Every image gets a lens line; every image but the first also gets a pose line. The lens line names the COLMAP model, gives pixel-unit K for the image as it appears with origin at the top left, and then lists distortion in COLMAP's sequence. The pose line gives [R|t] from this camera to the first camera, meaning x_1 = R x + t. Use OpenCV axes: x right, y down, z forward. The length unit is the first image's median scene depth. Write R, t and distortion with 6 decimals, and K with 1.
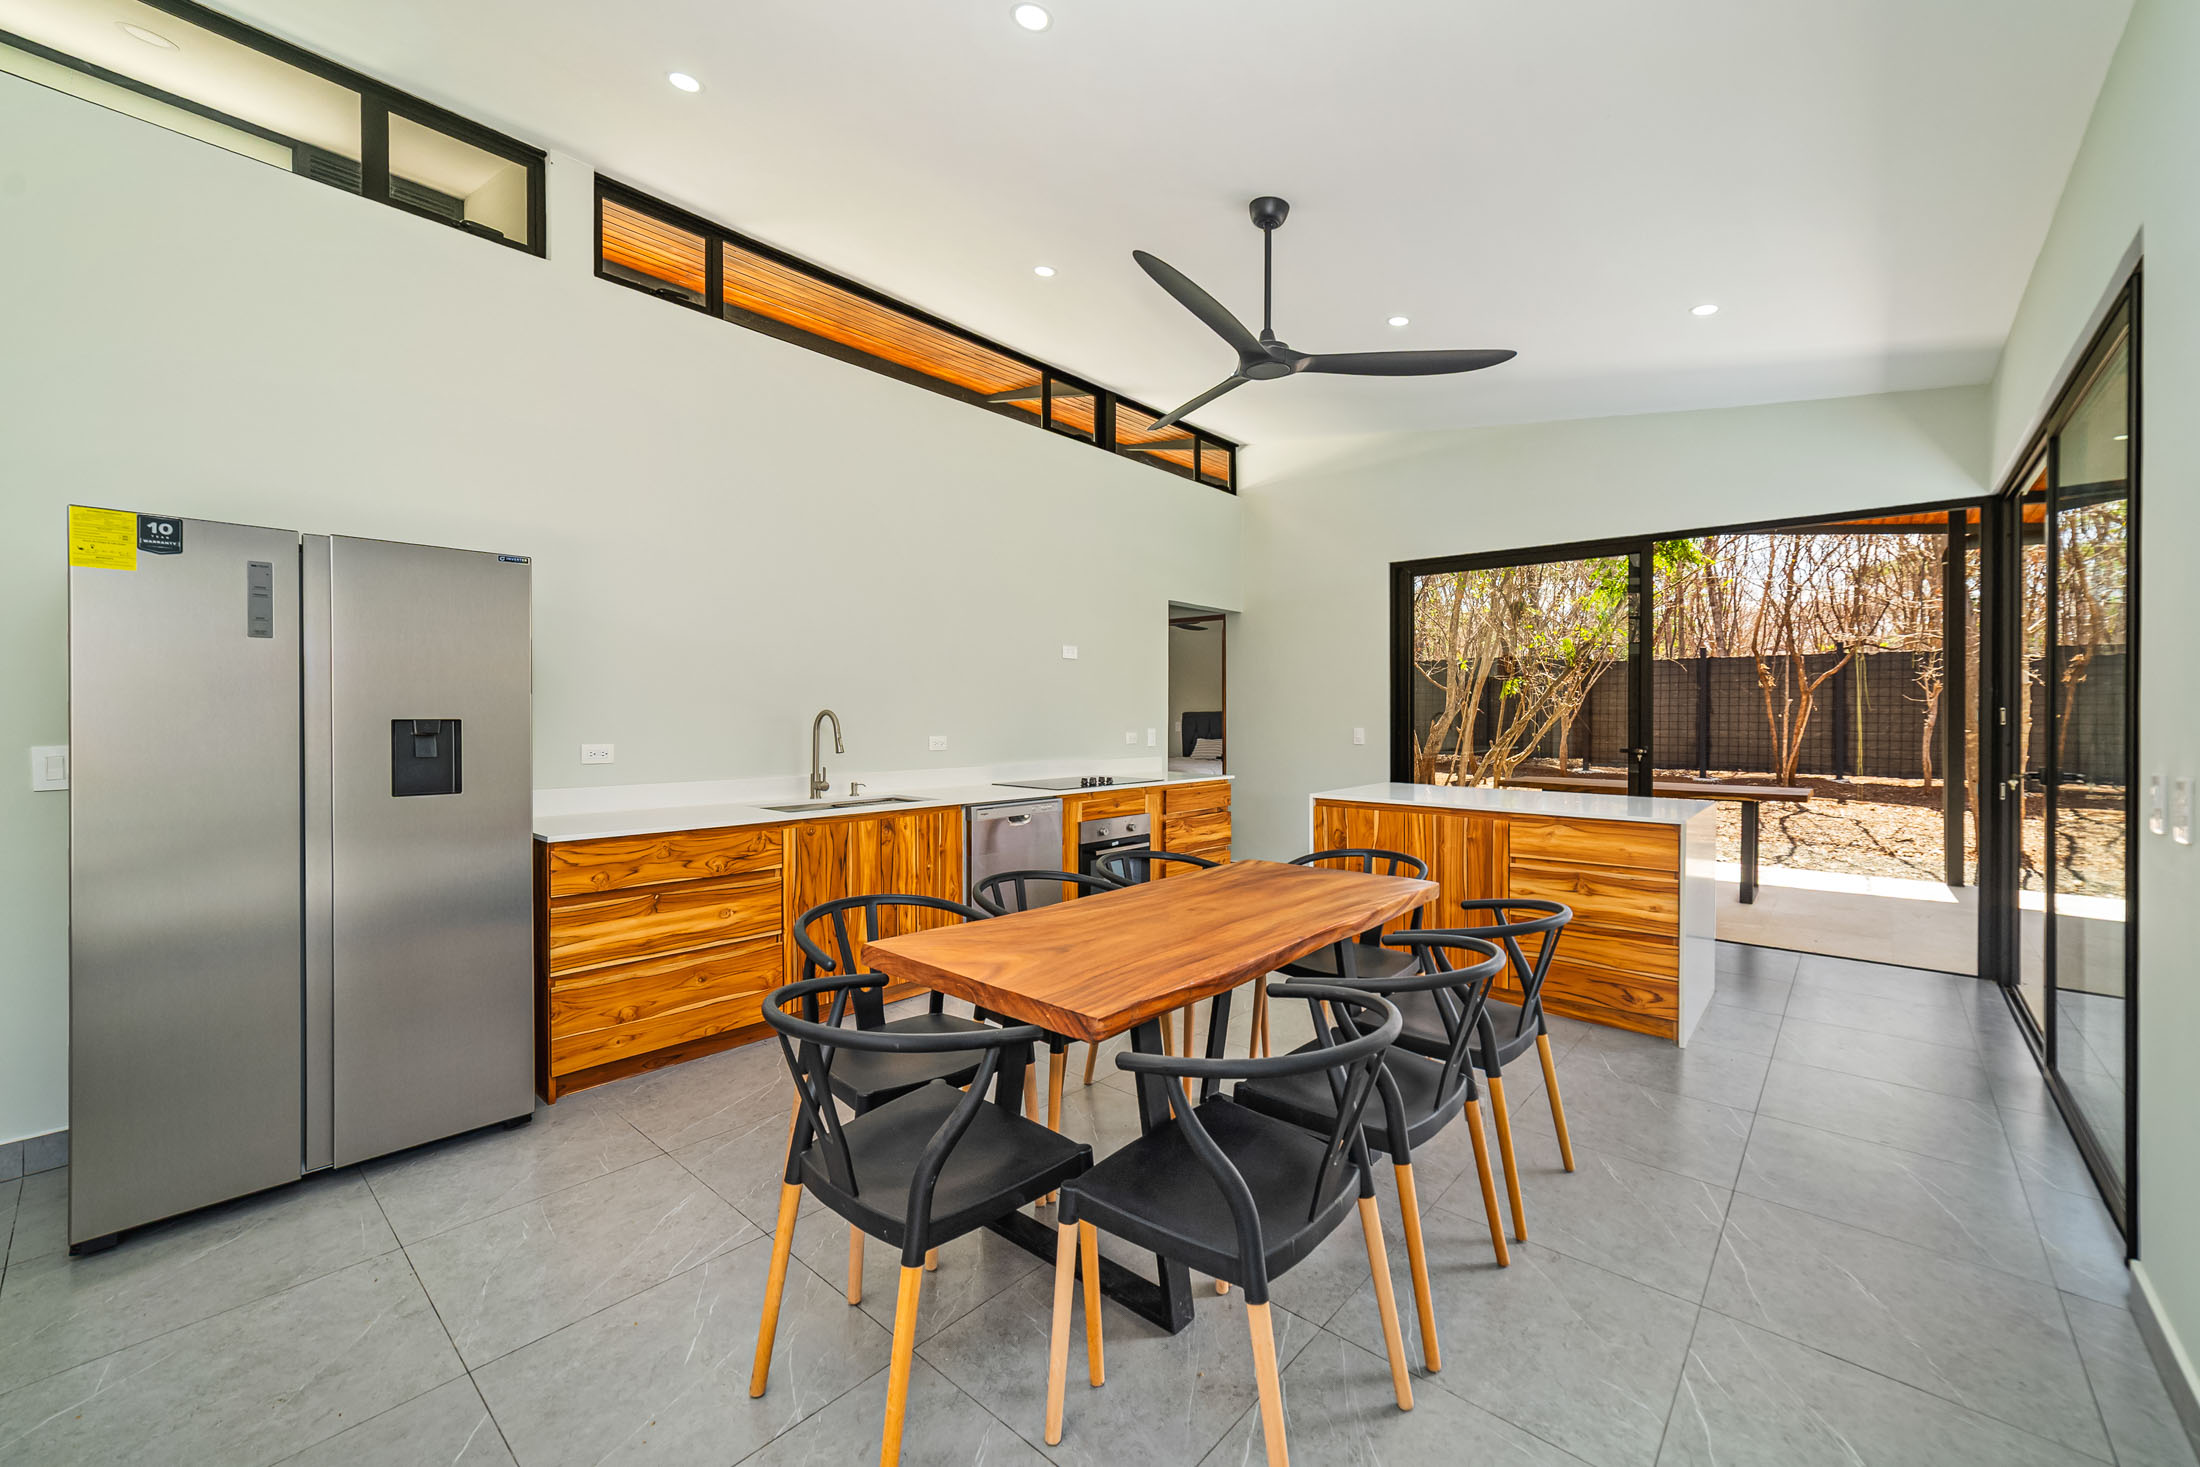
lens RADIAL K [[888.8, 0, 1100.0], [0, 888.8, 733.5], [0, 0, 1]] dist [-0.001185, 0.000032]
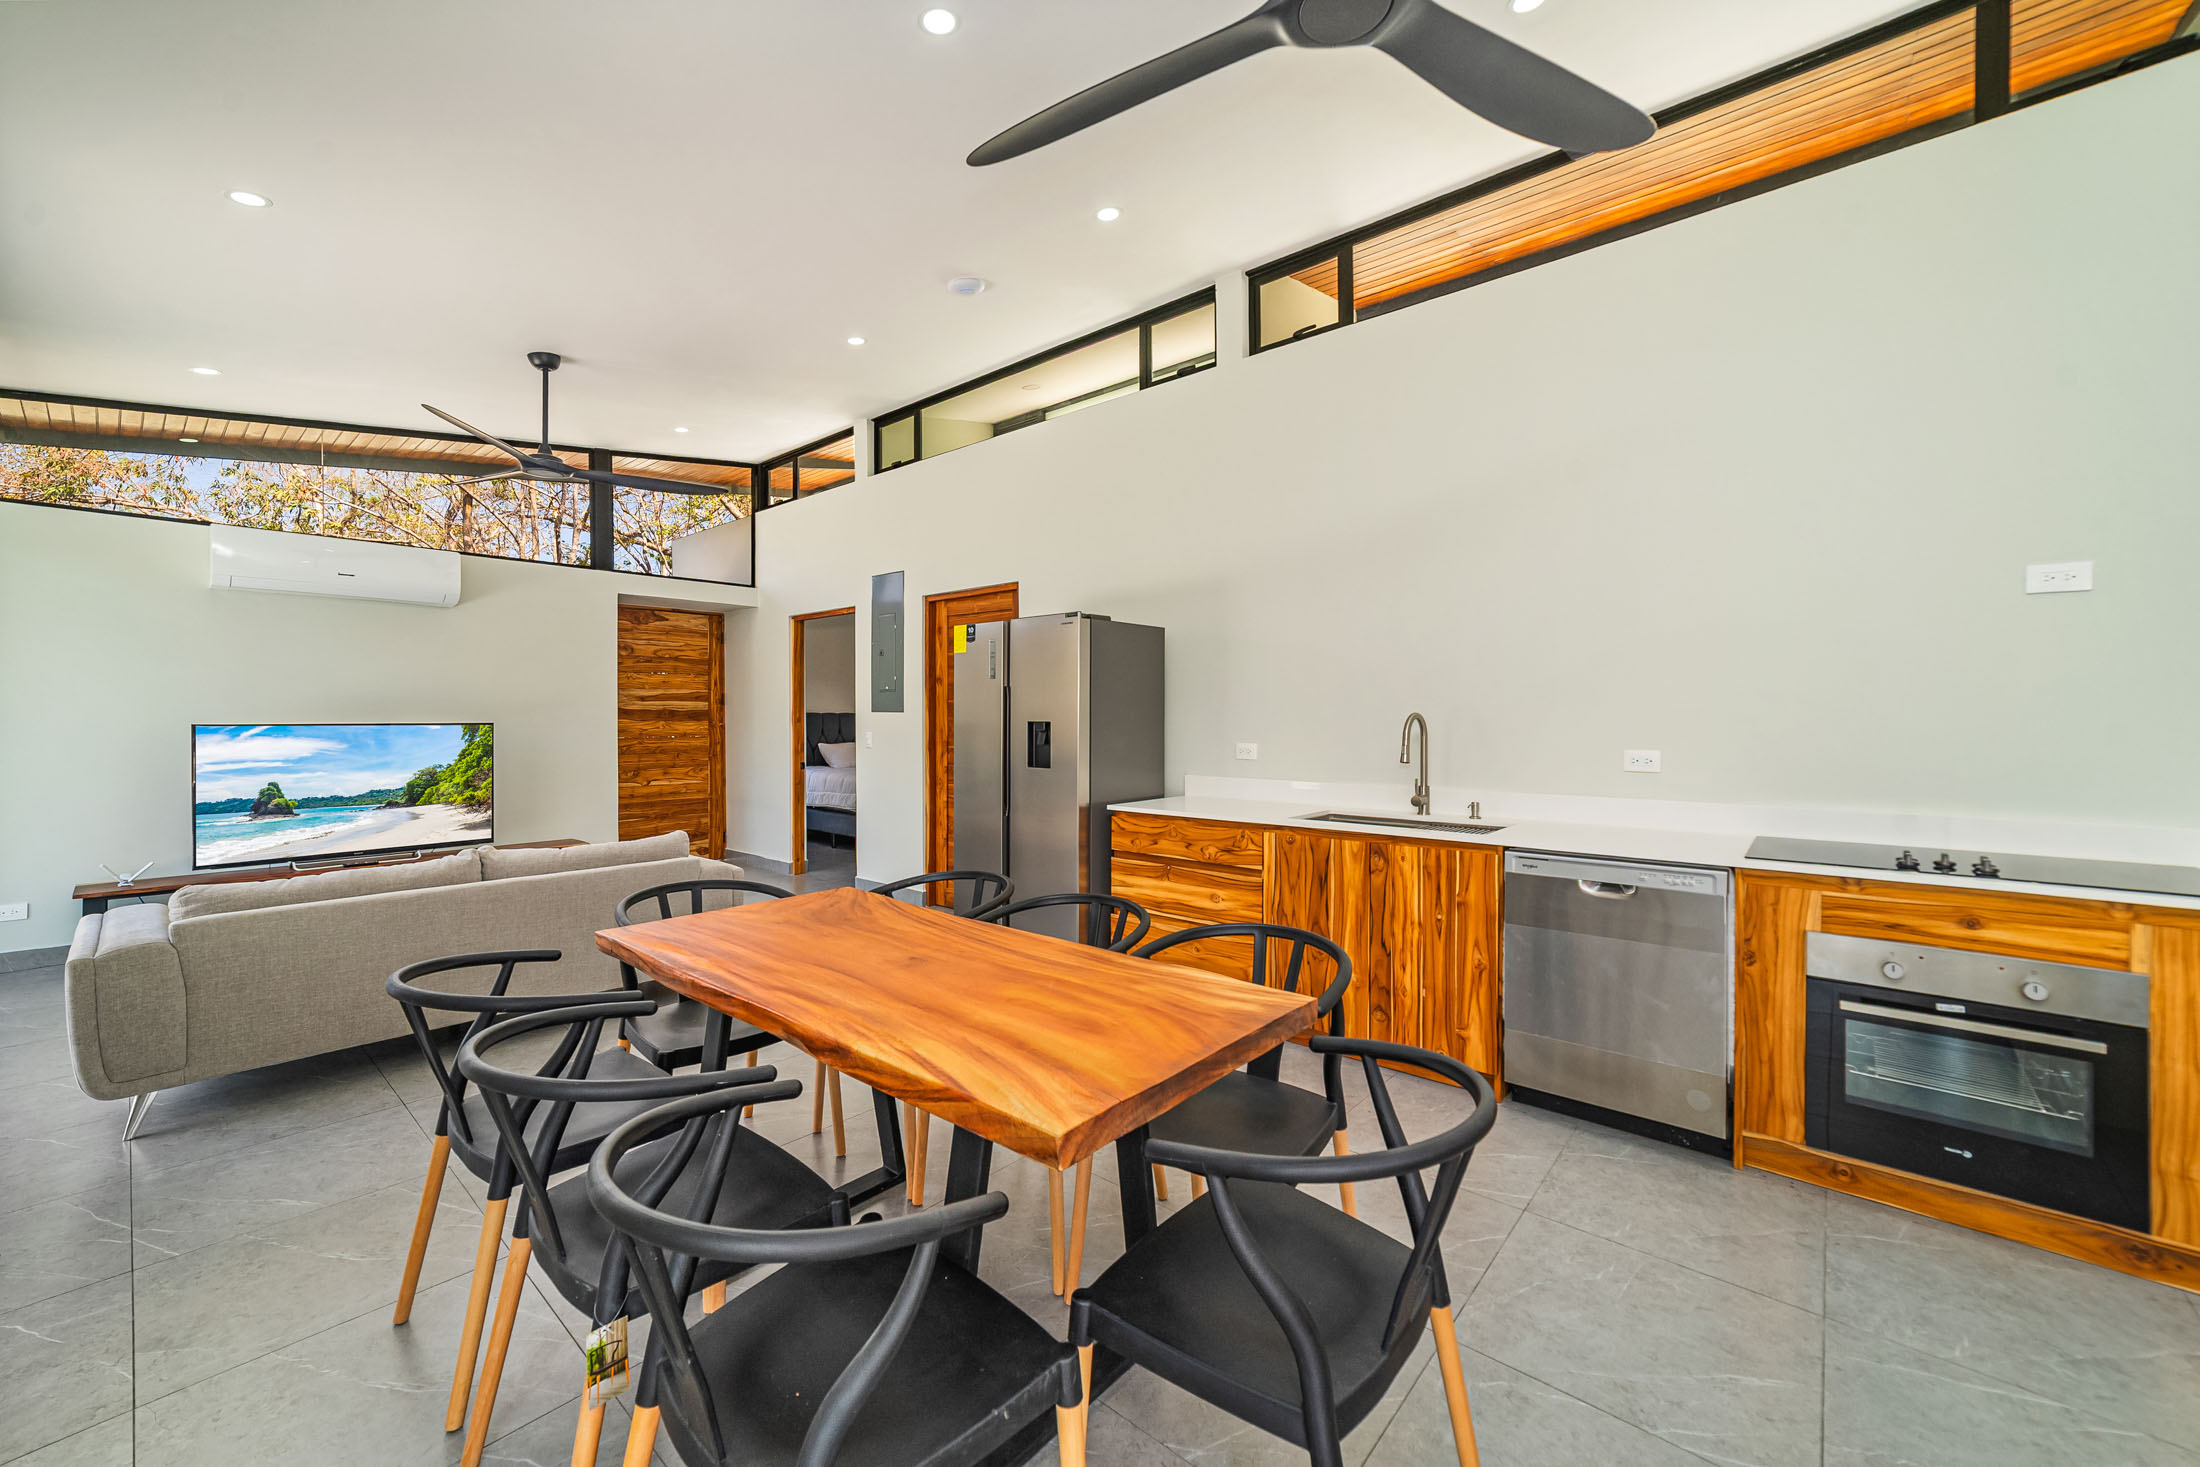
lens RADIAL K [[849.8, 0, 1094.1], [0, 849.8, 725.6], [0, 0, 1]] dist [-0.001981, -0.000193]
pose [[0.018245, 0.014152, -0.999733, 0.552454], [-0.012740, 0.999822, 0.013921, -0.022740], [0.999752, 0.012483, 0.018422, 0.717025]]
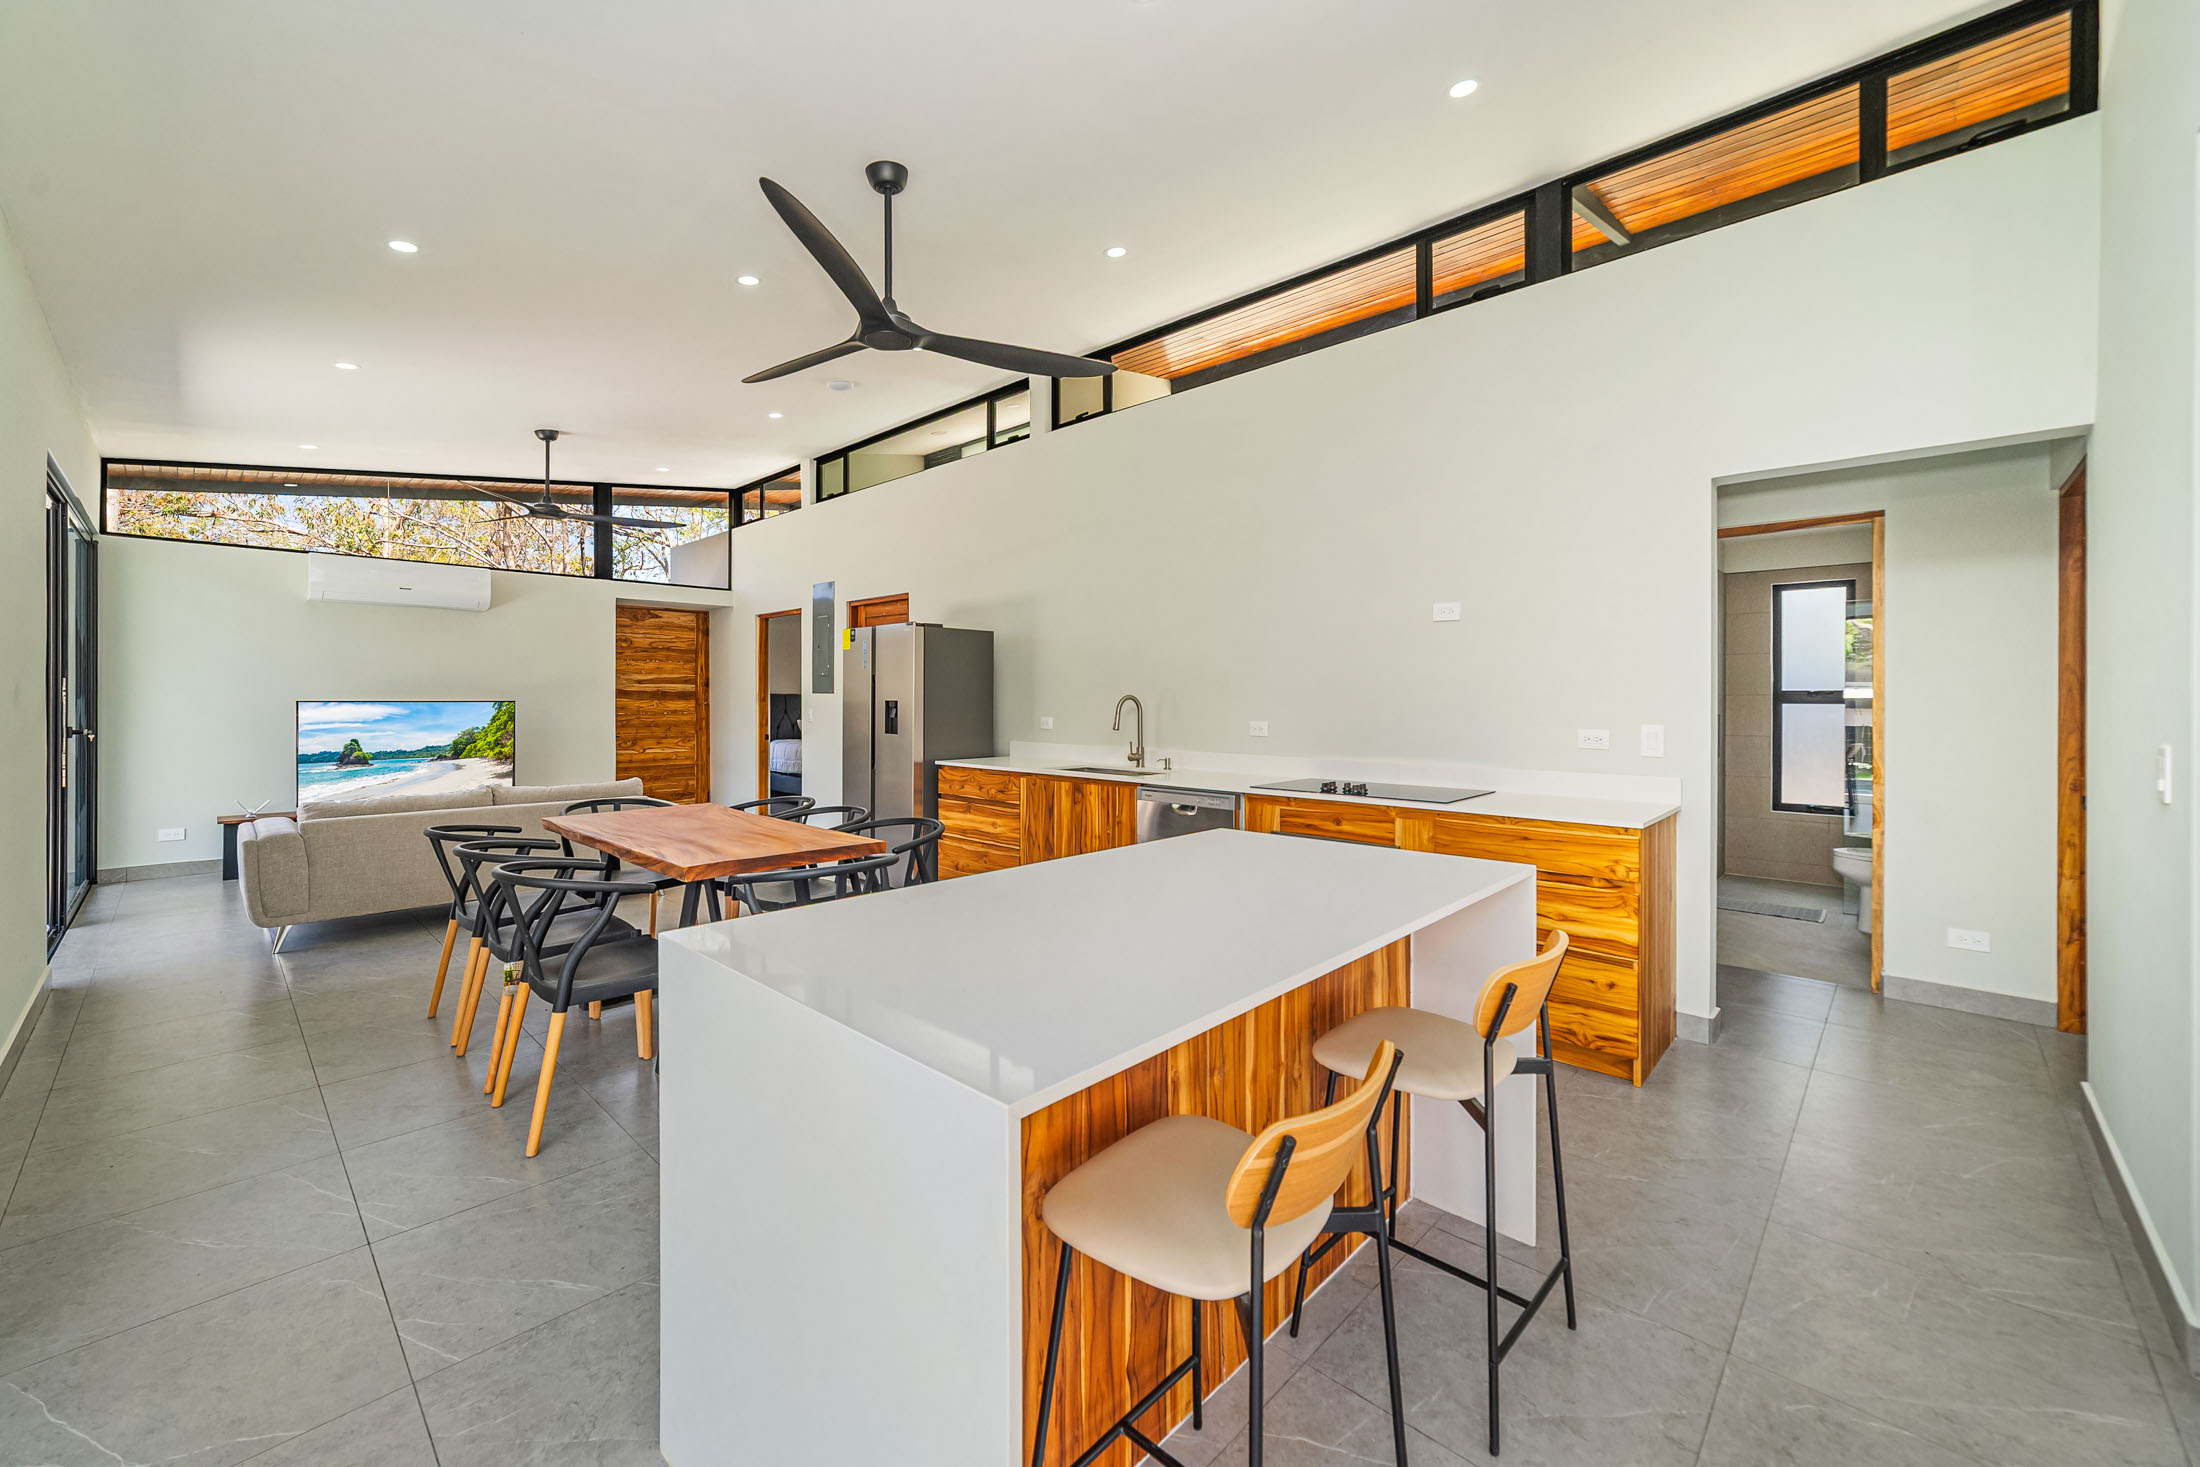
lens RADIAL K [[858.0, 0, 1078.5], [0, 858.0, 731.1], [0, 0, 1]] dist [0.003028, 0.000285]
pose [[-0.041821, 0.027075, -0.998758, 0.942007], [-0.030886, 0.999120, 0.028378, -0.009988], [0.998648, 0.032034, -0.040948, 1.045543]]
